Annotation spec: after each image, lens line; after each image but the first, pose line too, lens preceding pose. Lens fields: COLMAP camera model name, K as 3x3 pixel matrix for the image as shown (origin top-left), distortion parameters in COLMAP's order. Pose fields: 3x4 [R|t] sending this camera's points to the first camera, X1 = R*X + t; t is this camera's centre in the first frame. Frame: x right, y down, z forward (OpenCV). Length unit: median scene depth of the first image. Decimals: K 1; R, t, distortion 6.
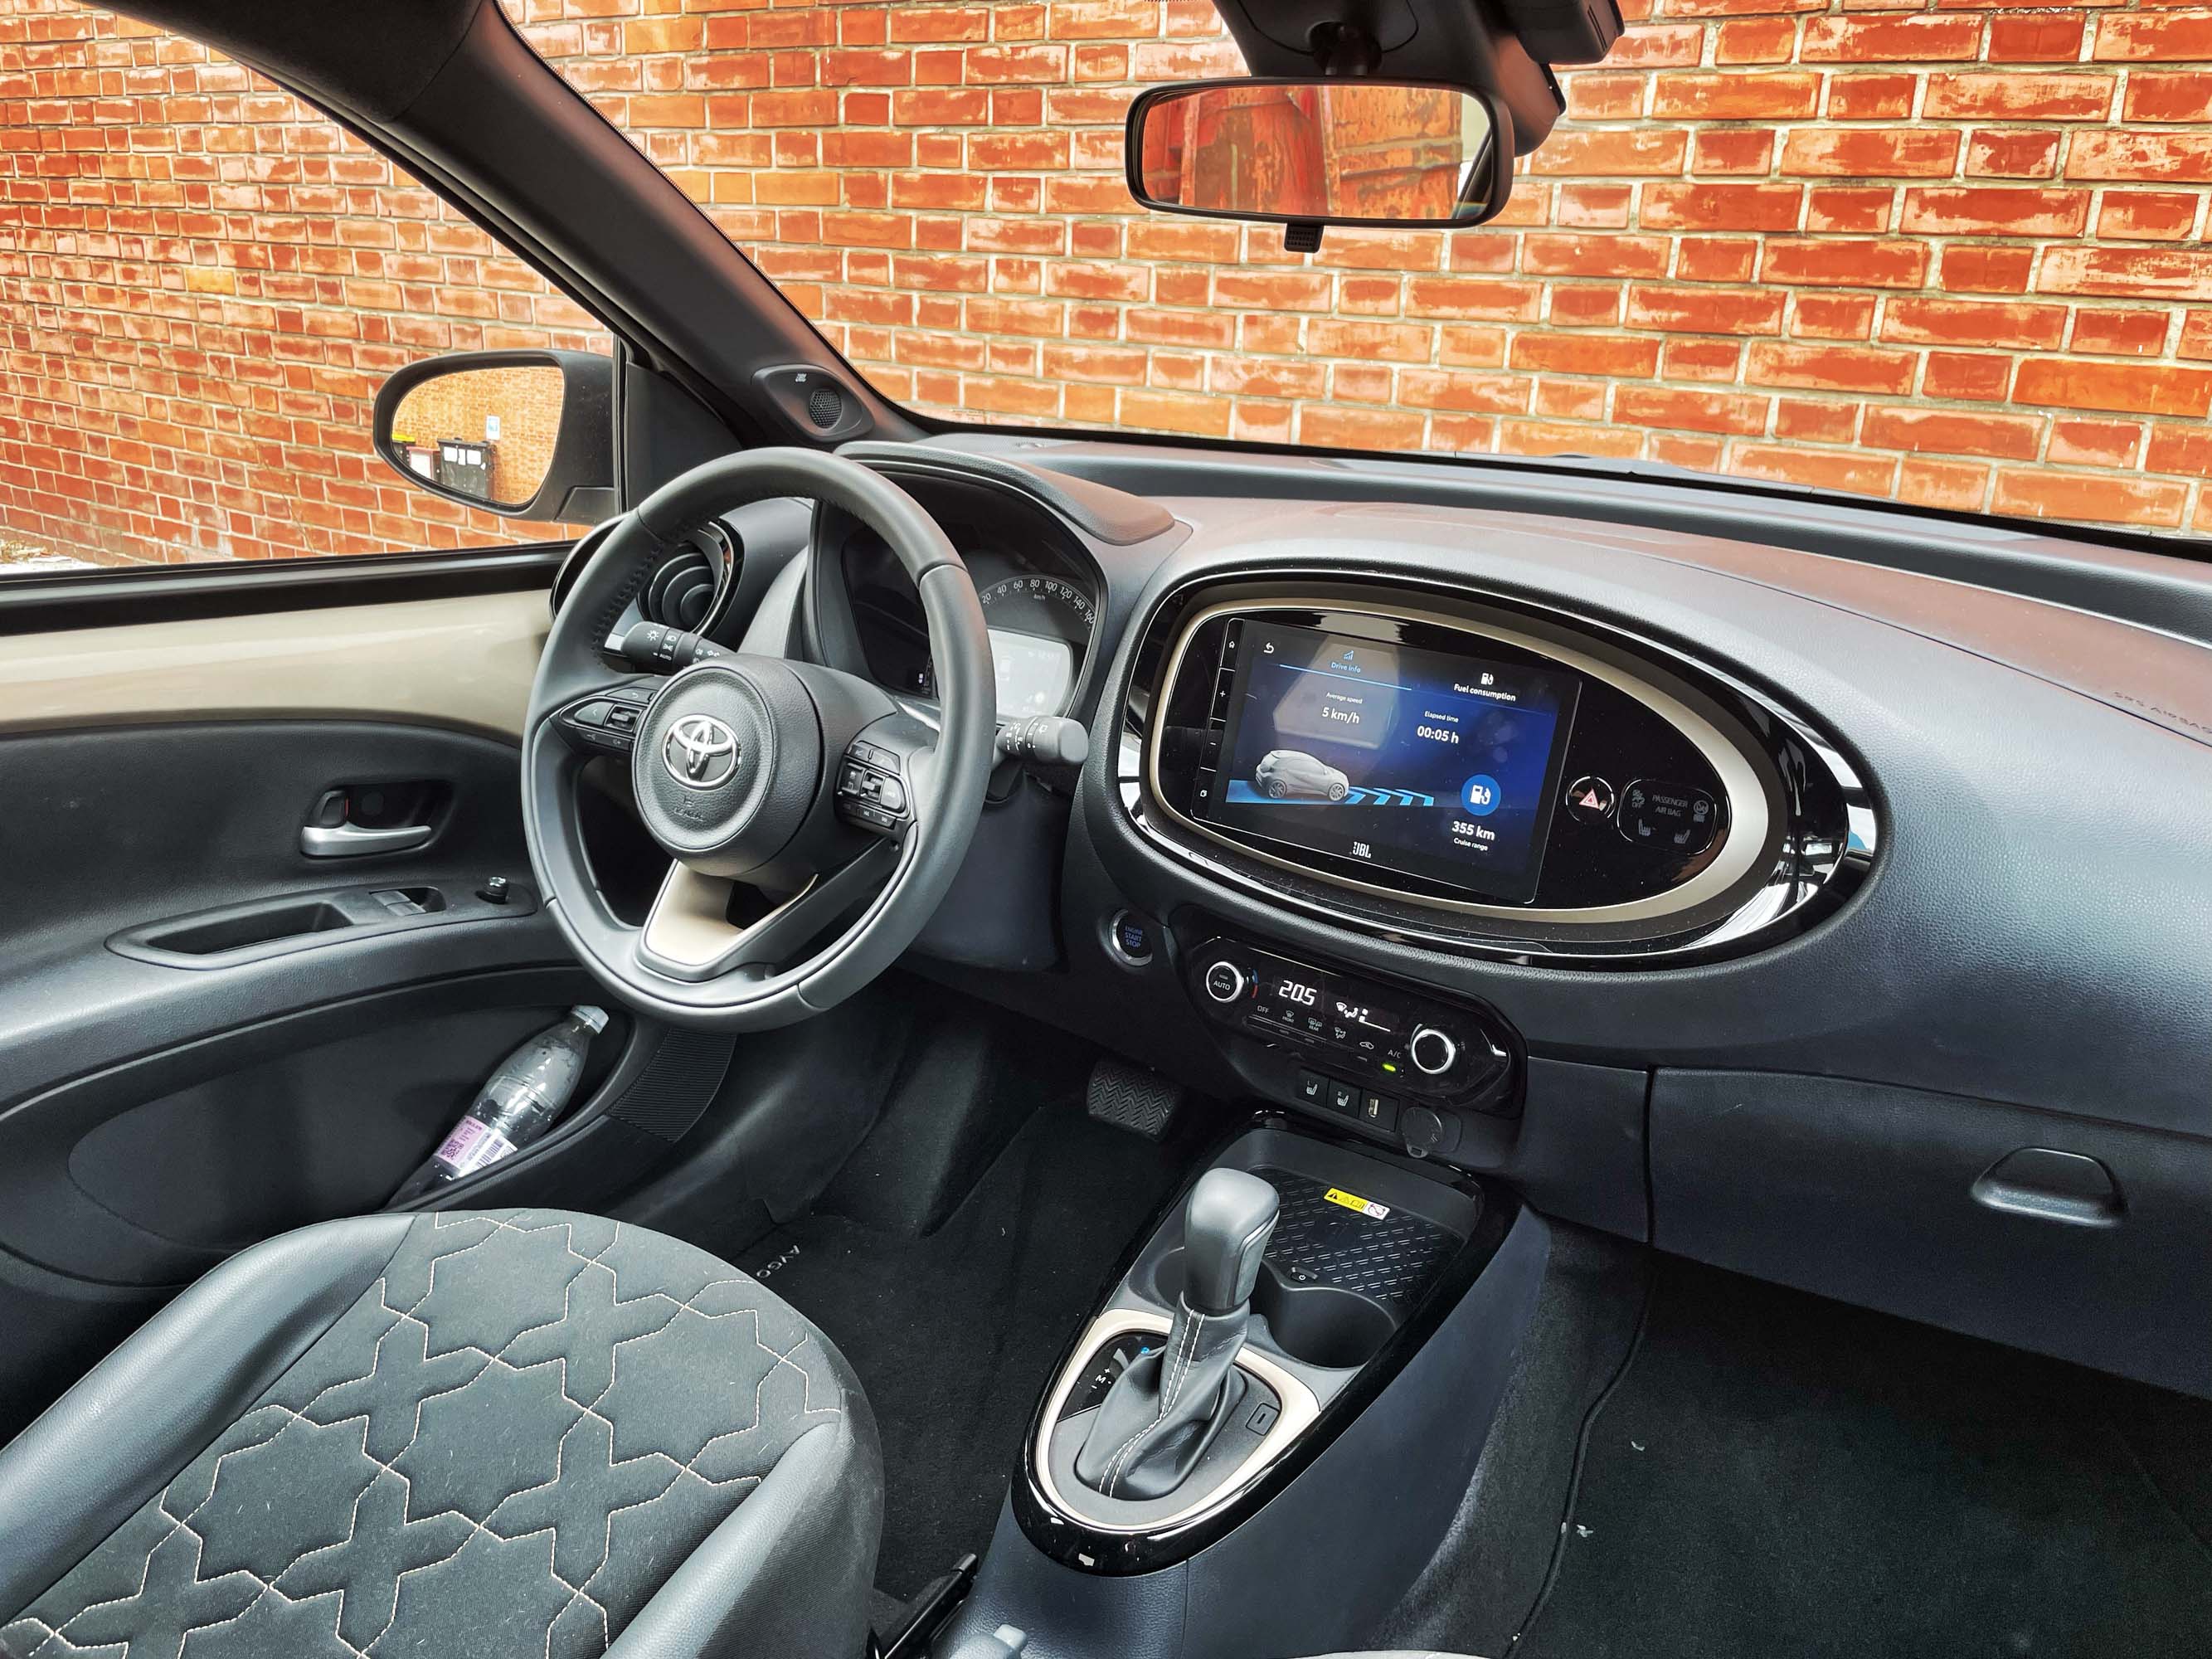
lens RADIAL K [[1690.8, 0, 1089.7], [0, 1690.8, 830.0], [0, 0, 1]] dist [0.037850, -0.053257]
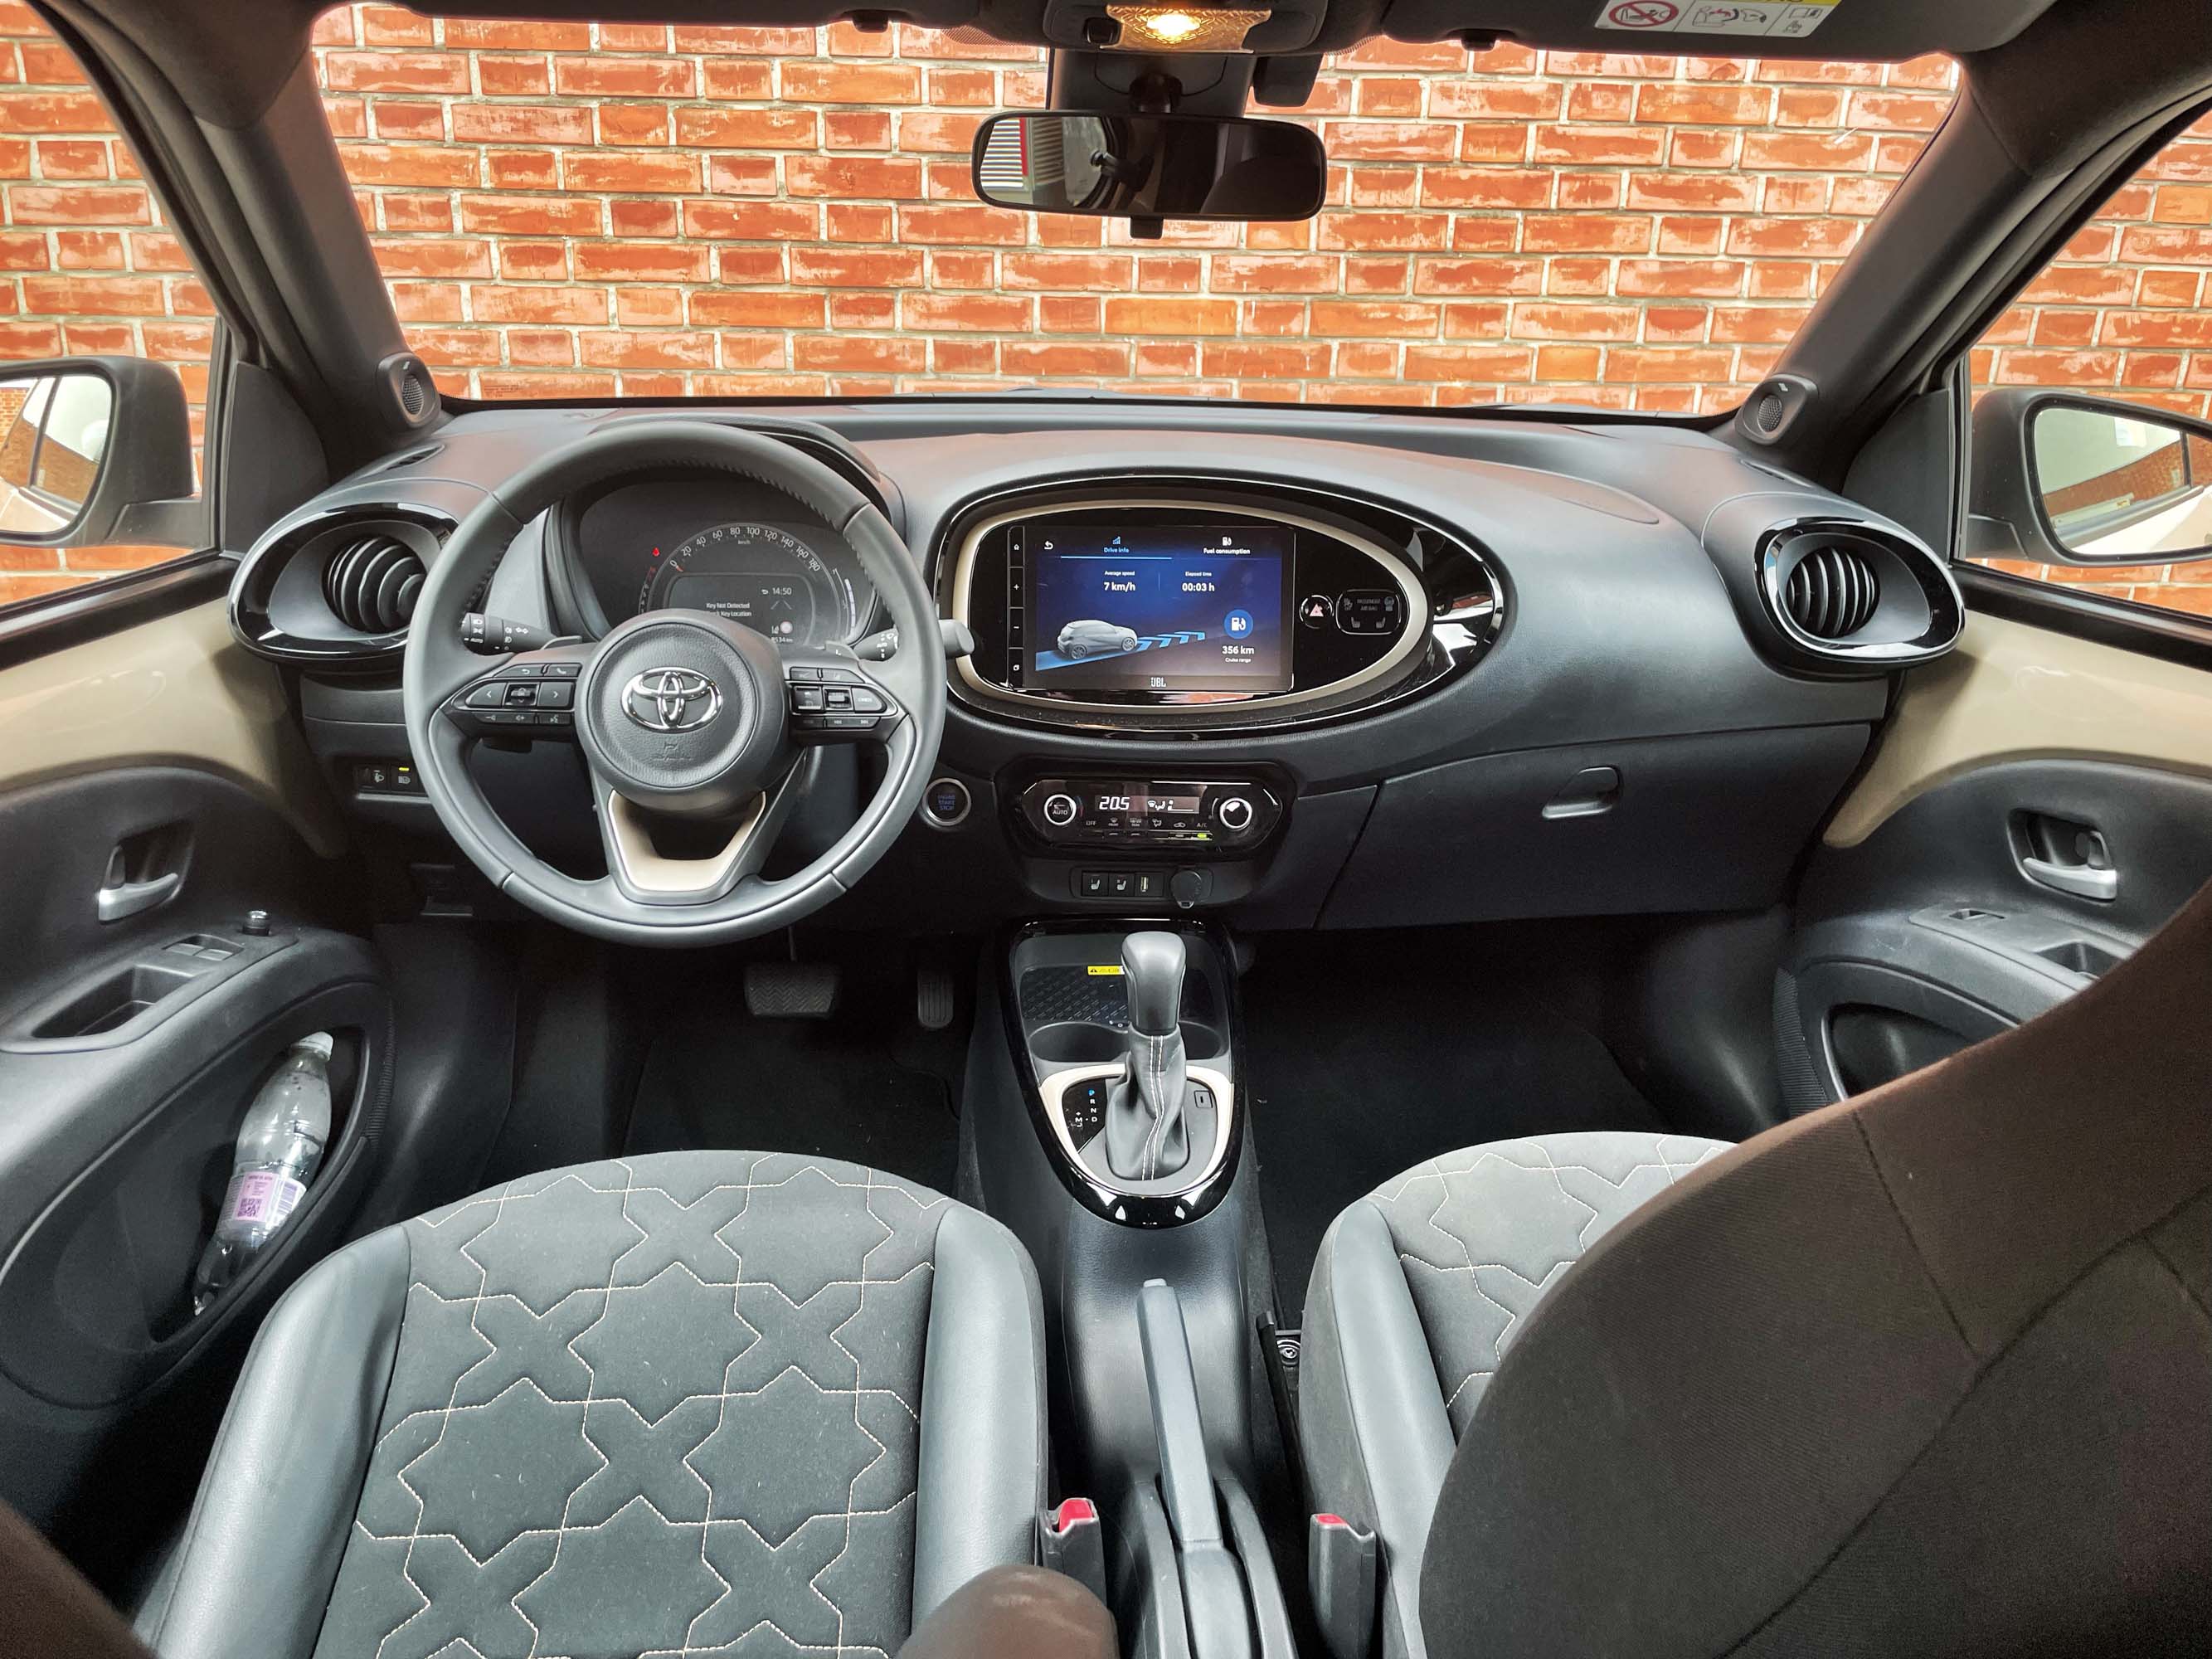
lens RADIAL K [[1690.8, 0, 1125.4], [0, 1690.8, 816.5], [0, 0, 1]] dist [0.037850, -0.053257]
pose [[0.788161, -0.219212, 0.575108, -0.244430], [0.208522, 0.974266, 0.085588, -0.001622], [-0.579069, 0.052465, 0.813588, -0.029505]]
